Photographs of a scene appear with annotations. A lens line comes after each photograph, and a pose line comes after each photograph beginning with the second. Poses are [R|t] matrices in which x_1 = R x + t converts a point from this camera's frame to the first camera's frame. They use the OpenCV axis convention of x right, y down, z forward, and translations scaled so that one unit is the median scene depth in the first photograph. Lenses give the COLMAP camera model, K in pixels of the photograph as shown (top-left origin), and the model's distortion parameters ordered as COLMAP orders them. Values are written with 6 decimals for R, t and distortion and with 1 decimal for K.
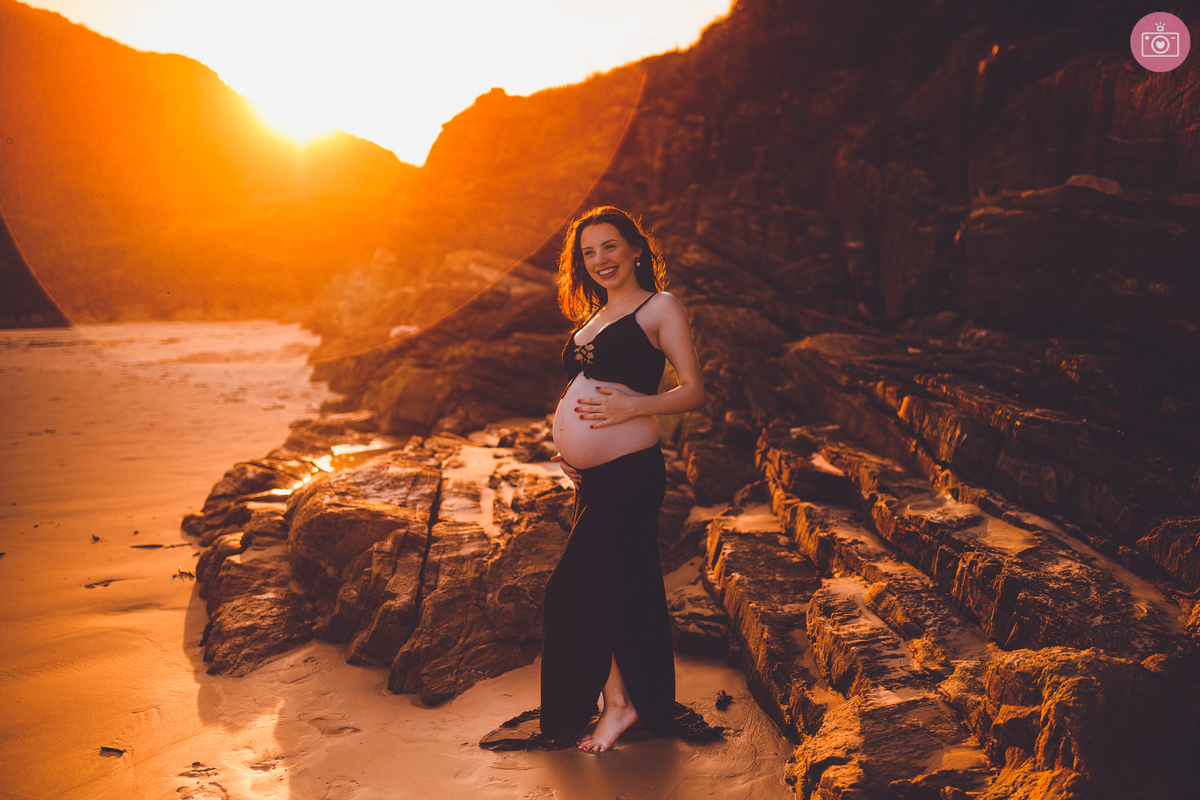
lens RADIAL K [[1219.7, 0, 598.1], [0, 1219.7, 396.2], [0, 0, 1]] dist [0.099766, 0.000000]
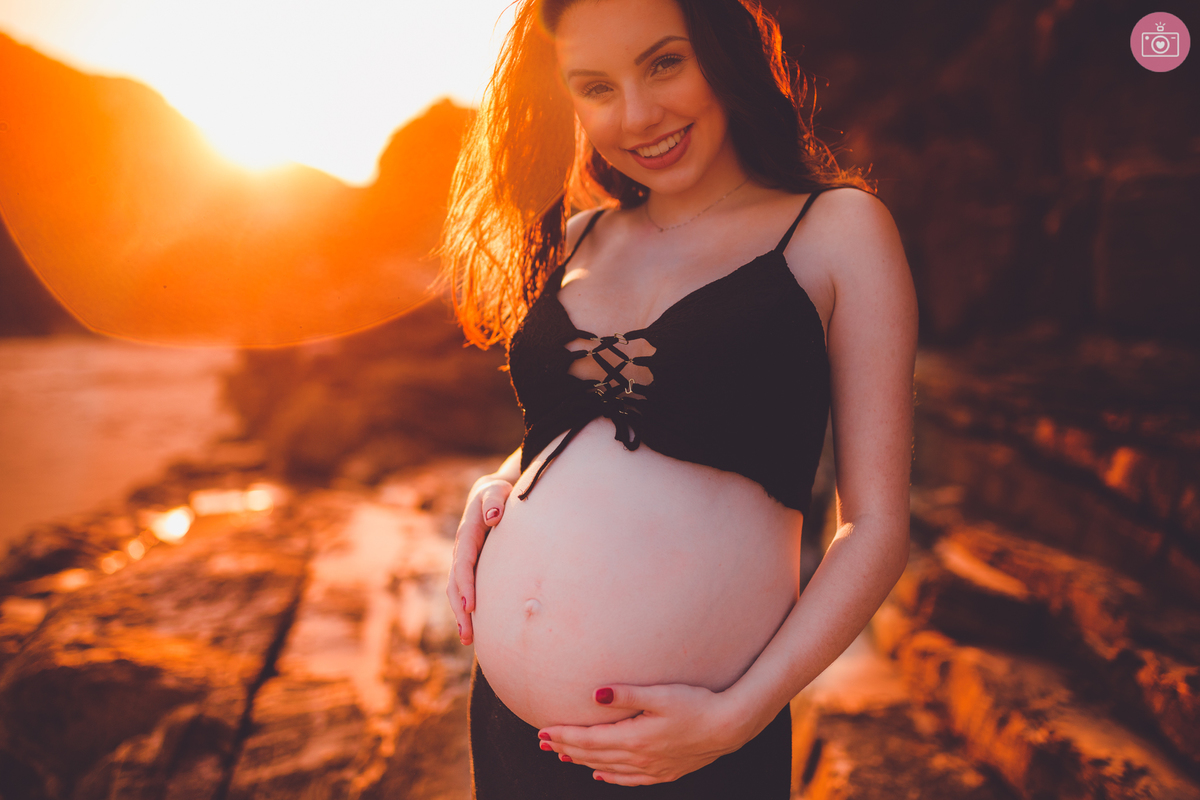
lens RADIAL K [[1219.7, 0, 602.3], [0, 1219.7, 404.7], [0, 0, 1]] dist [0.099766, 0.000000]
pose [[0.999038, 0.010136, 0.042667, -0.012088], [-0.009436, 0.999818, -0.016574, -0.009232], [-0.042827, 0.016156, 0.998952, 0.453141]]
